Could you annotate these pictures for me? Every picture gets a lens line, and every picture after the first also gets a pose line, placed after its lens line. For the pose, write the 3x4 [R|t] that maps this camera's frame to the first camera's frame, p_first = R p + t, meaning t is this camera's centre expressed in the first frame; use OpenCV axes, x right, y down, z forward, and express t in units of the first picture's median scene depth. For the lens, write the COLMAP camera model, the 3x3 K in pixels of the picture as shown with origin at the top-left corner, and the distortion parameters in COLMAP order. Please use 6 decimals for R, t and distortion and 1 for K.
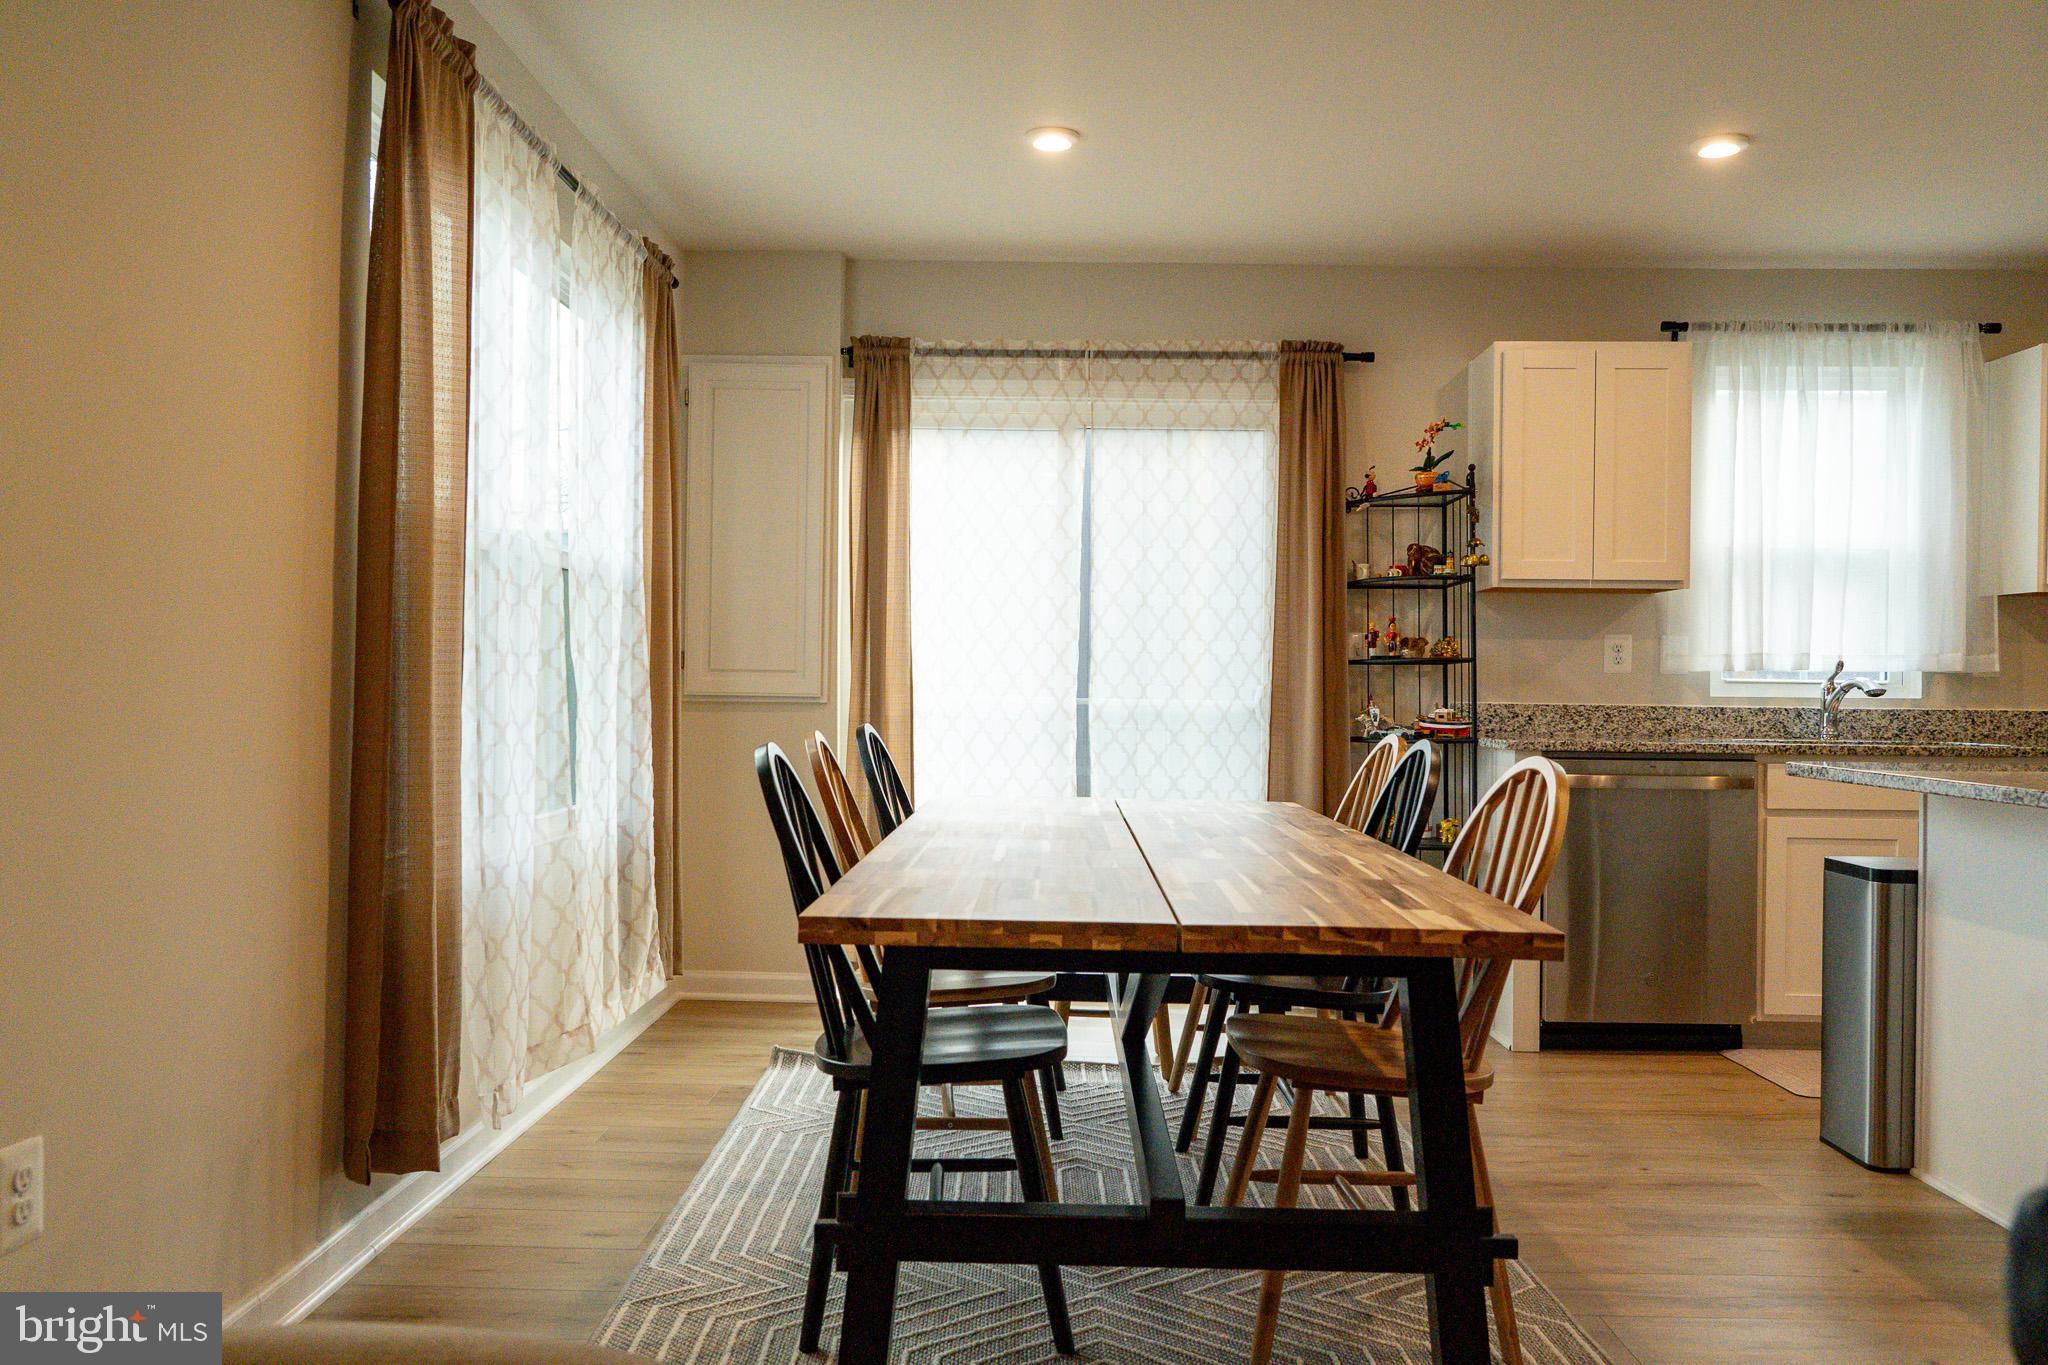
lens RADIAL K [[1602.1, 0, 1019.3], [0, 1602.1, 681.6], [0, 0, 1]] dist [0.005190, 0.000542]
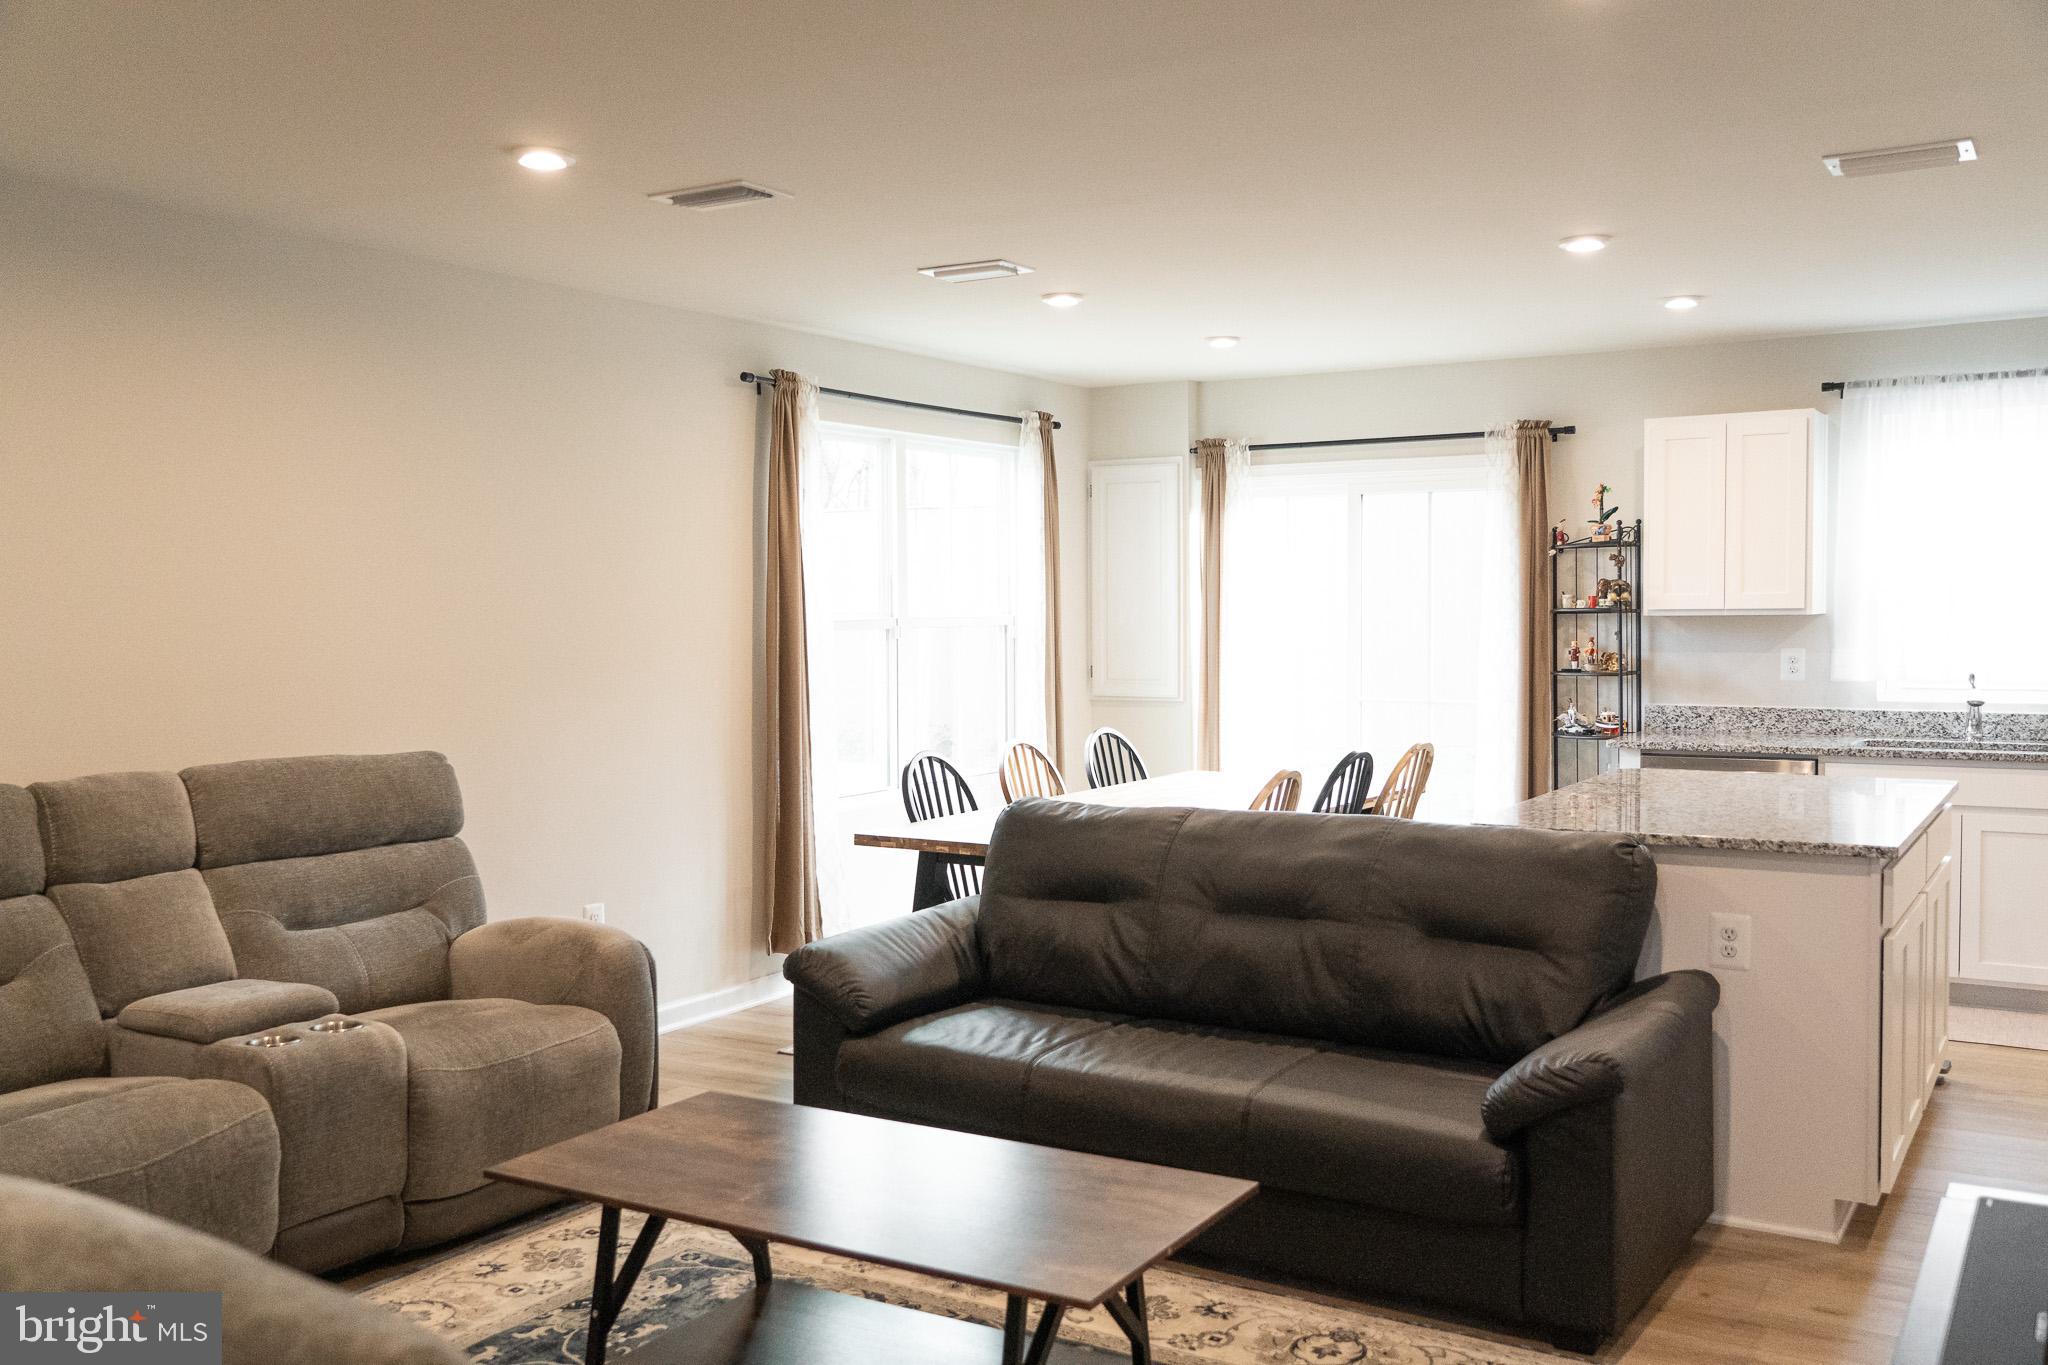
lens RADIAL K [[1814.7, 0, 1025.3], [0, 1814.7, 690.9], [0, 0, 1]] dist [0.018724, 0.010404]
pose [[0.863912, 0.003218, -0.503633, 0.567222], [0.019239, 0.999039, 0.039385, -0.062478], [0.503276, -0.043714, 0.863019, -0.453568]]
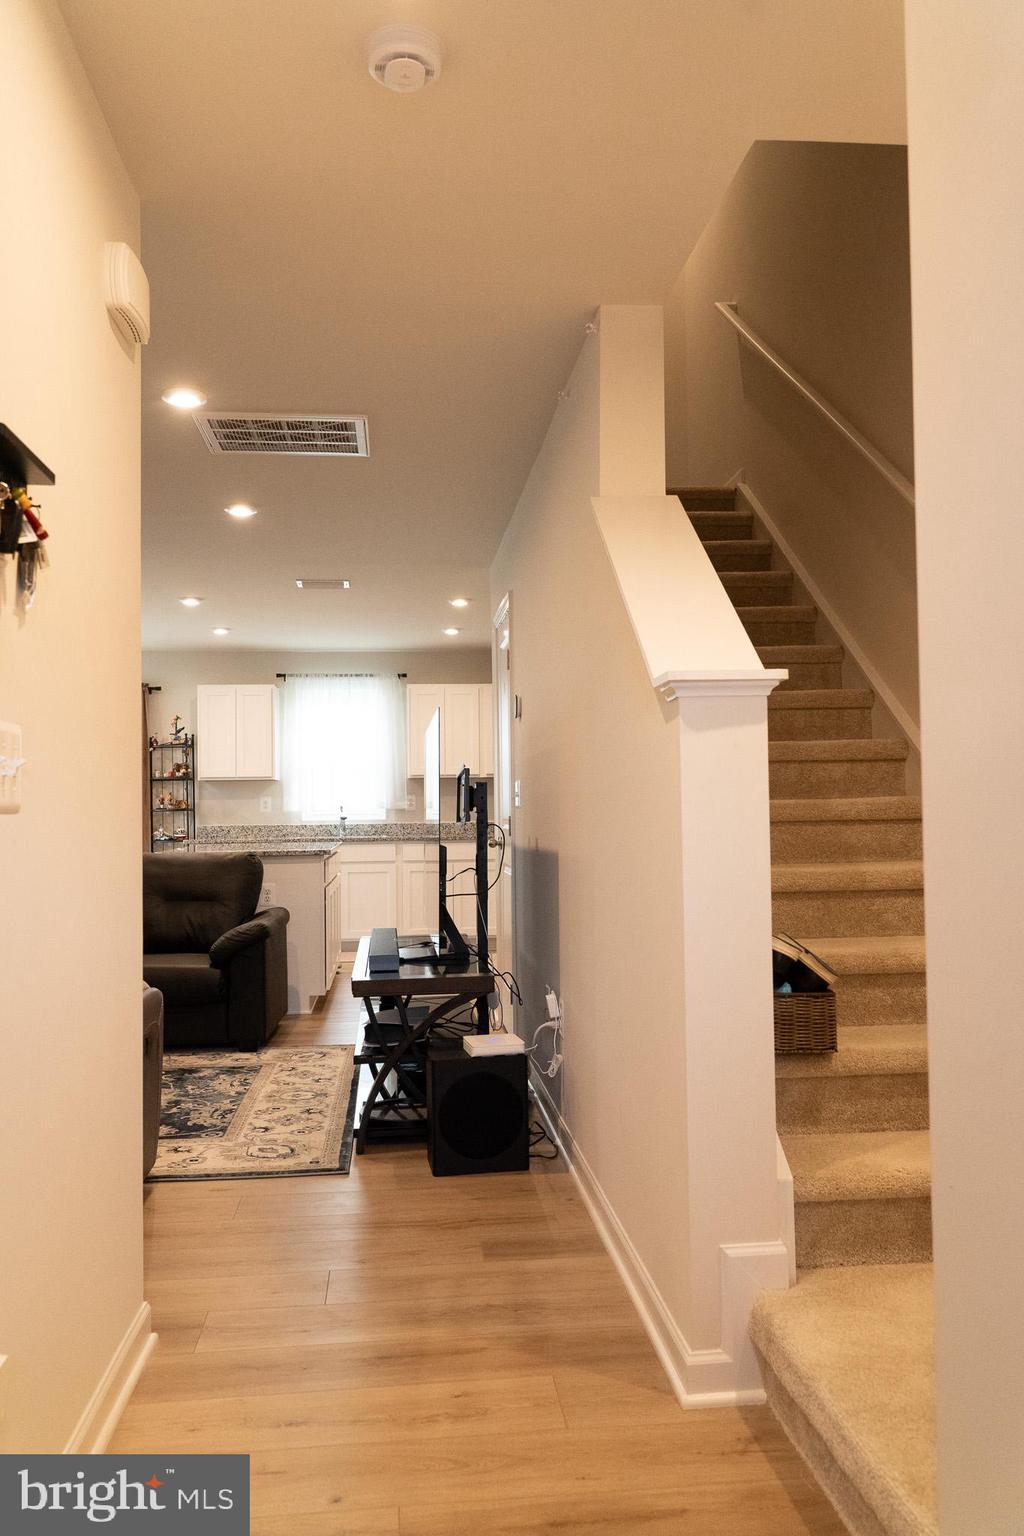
lens RADIAL K [[1154.6, 0, 512.9], [0, 1154.6, 763.8], [0, 0, 1]] dist [0.004172, -0.000126]
pose [[0.992315, -0.021590, 0.121841, 0.543971], [0.026346, 0.998947, -0.037561, -0.002986], [-0.120902, 0.040483, 0.991839, -0.848830]]
